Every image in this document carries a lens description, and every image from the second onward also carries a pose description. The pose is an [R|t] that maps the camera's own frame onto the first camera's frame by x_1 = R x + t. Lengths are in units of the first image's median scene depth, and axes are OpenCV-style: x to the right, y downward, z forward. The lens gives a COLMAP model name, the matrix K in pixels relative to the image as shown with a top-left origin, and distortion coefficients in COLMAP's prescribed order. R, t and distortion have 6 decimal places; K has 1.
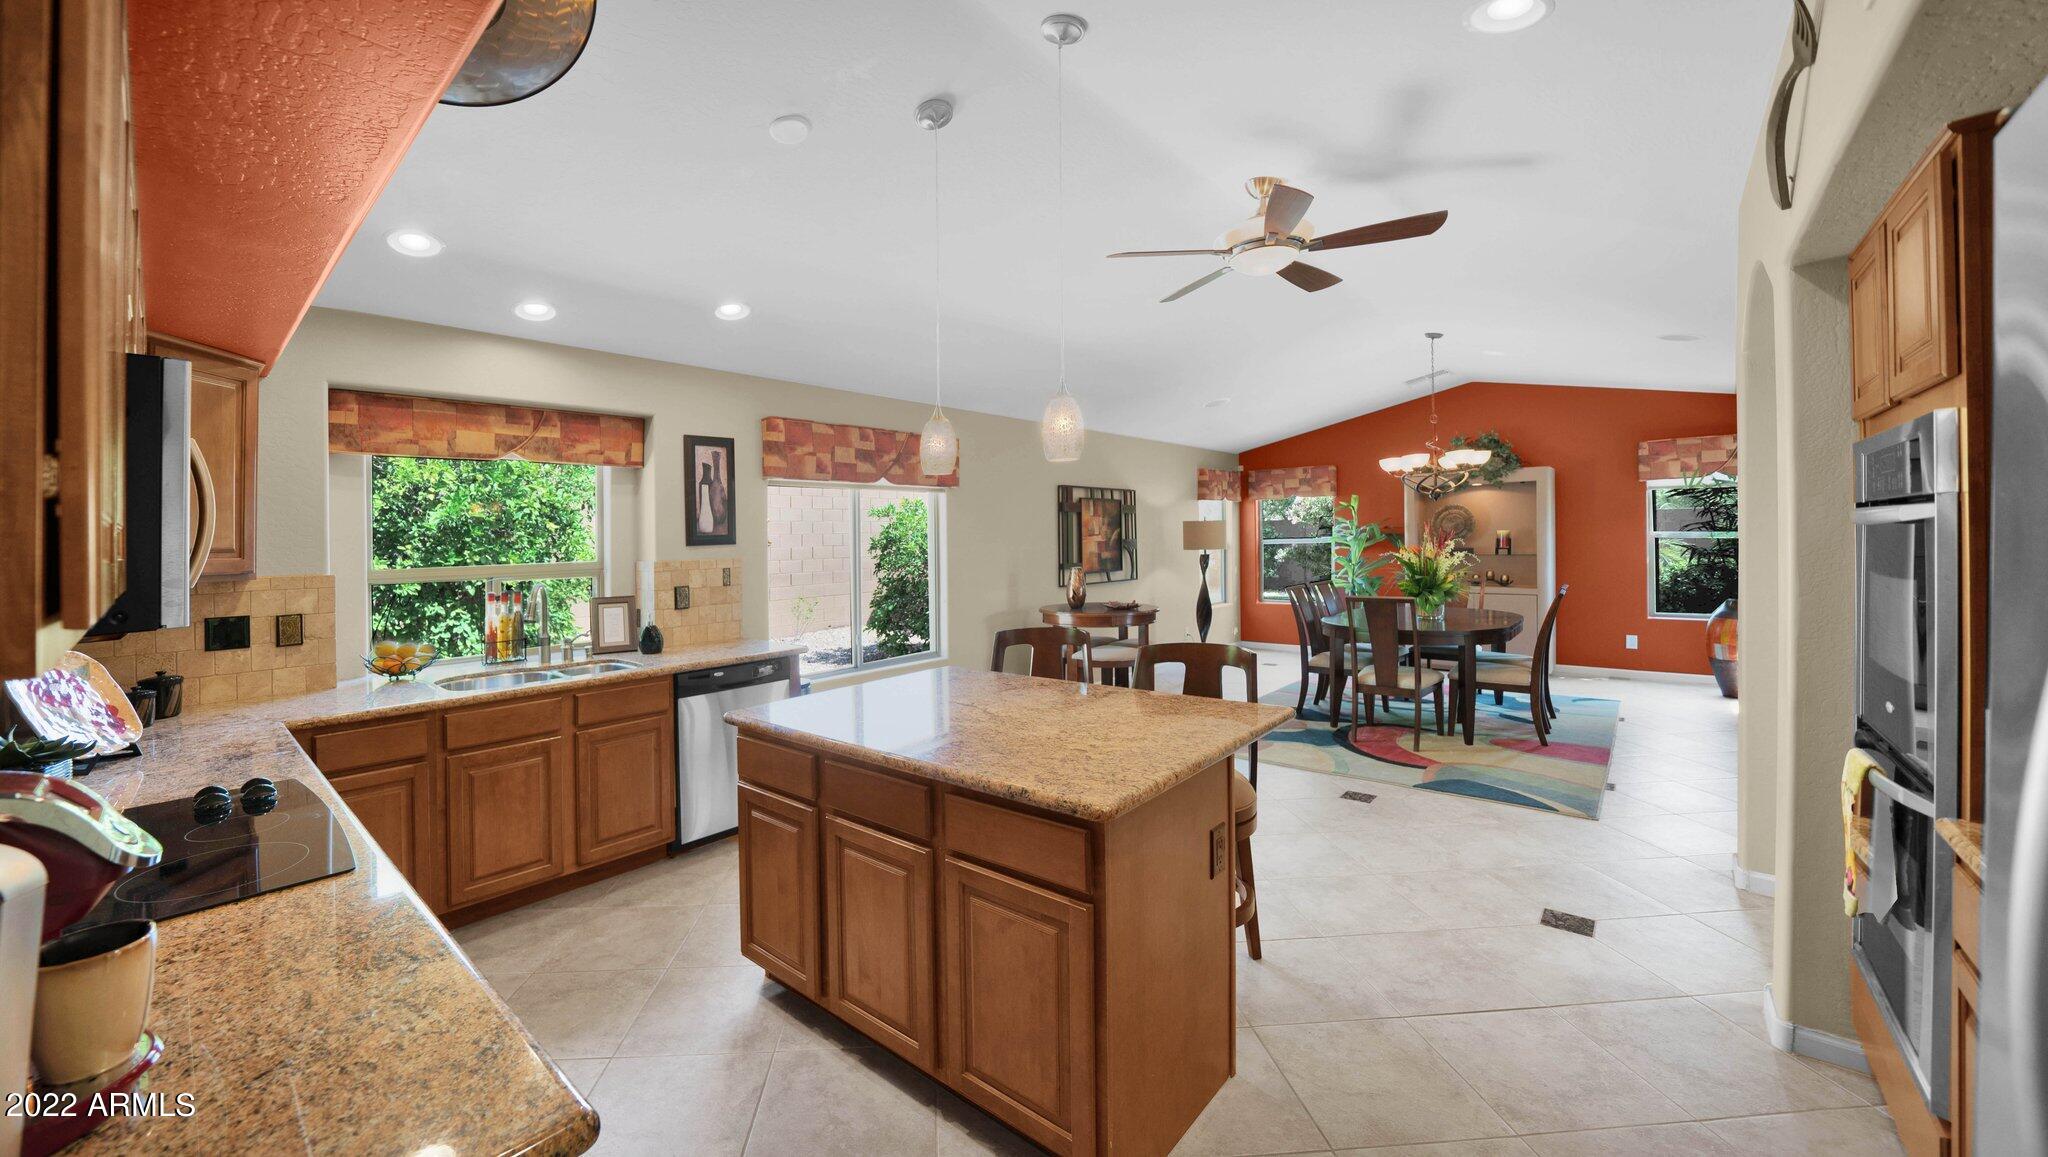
lens RADIAL K [[752.1, 0, 1020.0], [0, 752.1, 539.7], [0, 0, 1]] dist [-0.000347, -0.000039]
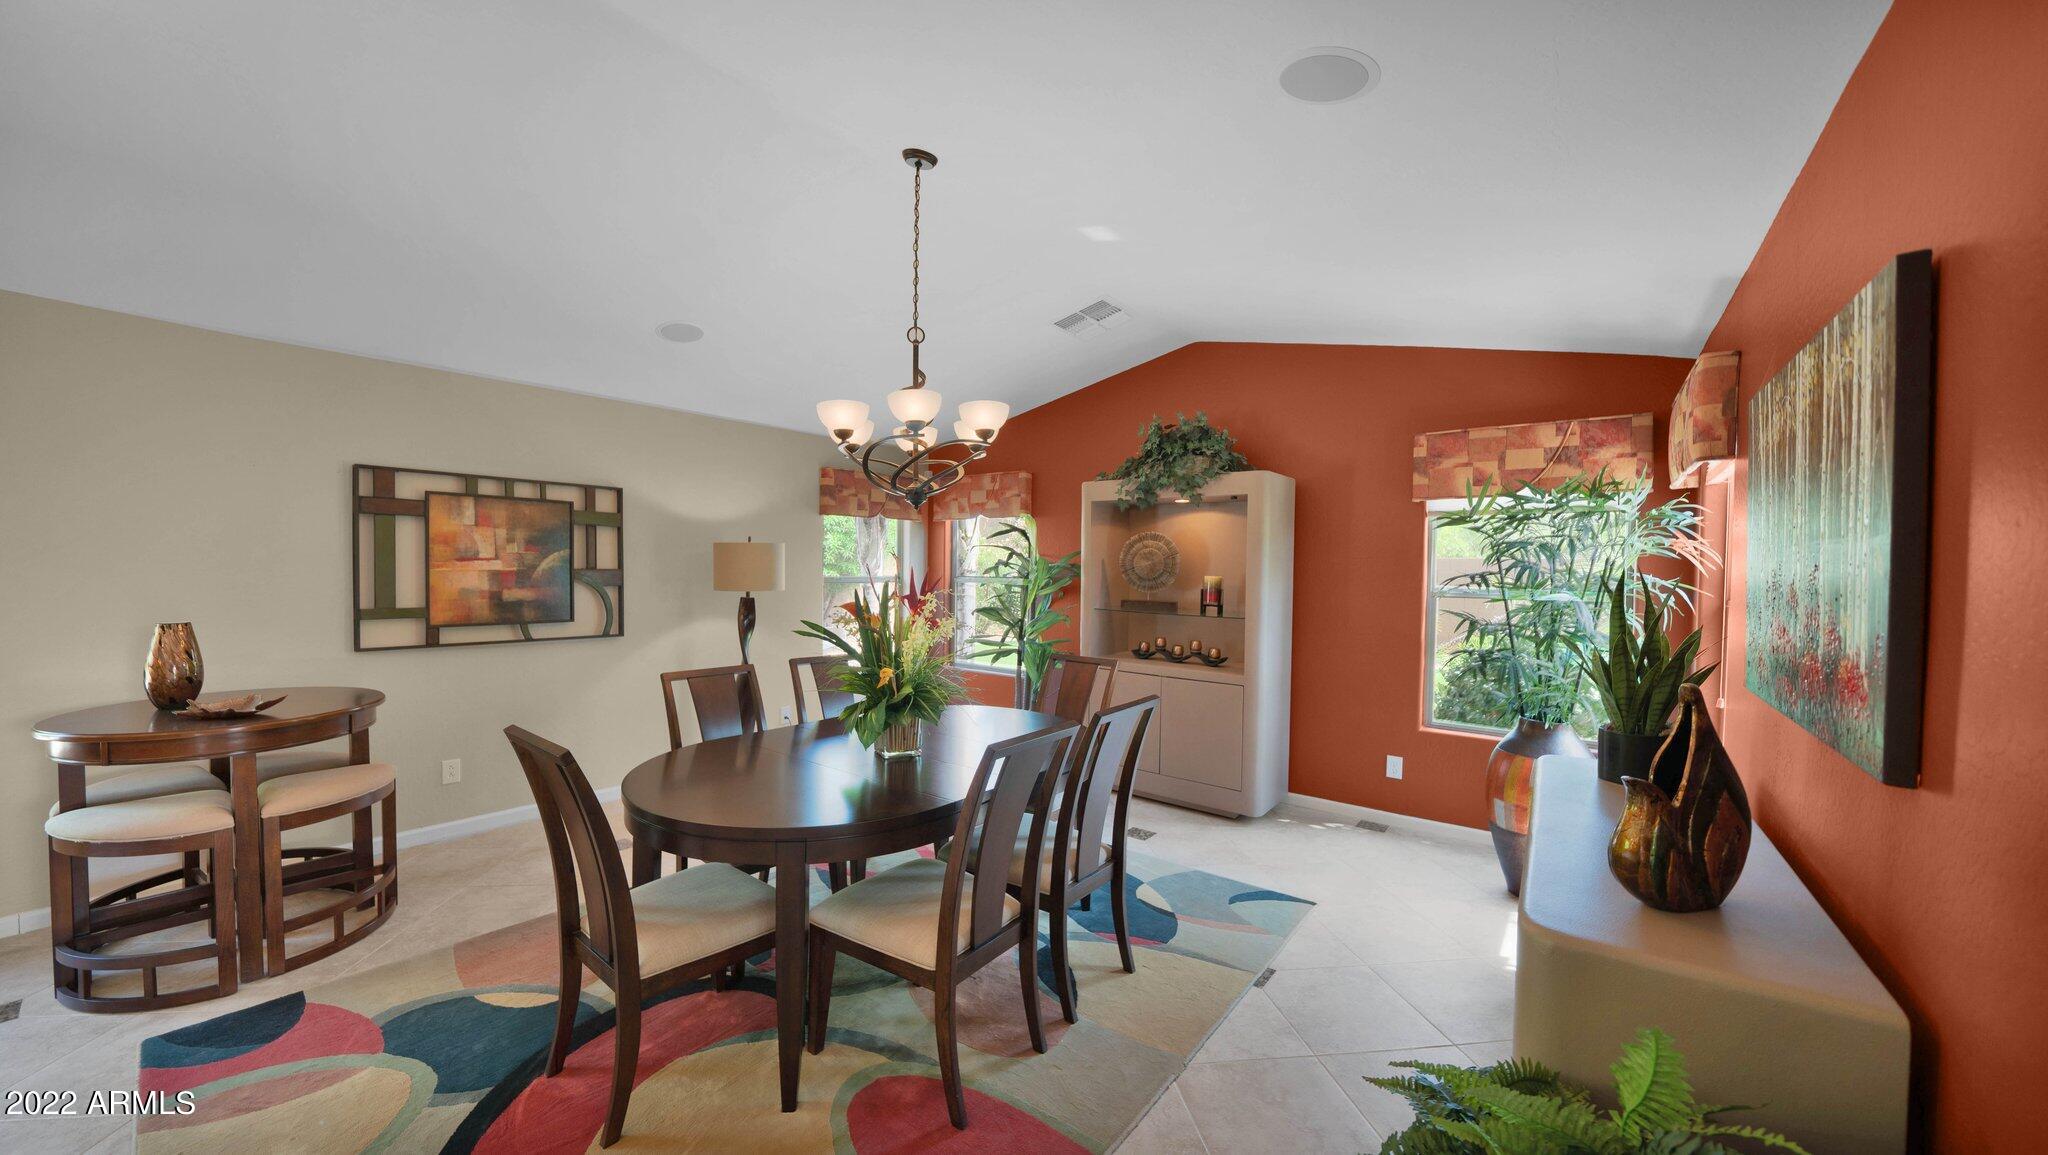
lens RADIAL K [[734.7, 0, 1024.0], [0, 734.7, 577.5], [0, 0, 1]] dist [0.000124, 0.000023]
pose [[0.998129, 0.034155, 0.050724, 0.483786], [-0.034627, 0.999365, 0.008459, -0.011326], [-0.050403, -0.010200, 0.998677, 0.428784]]
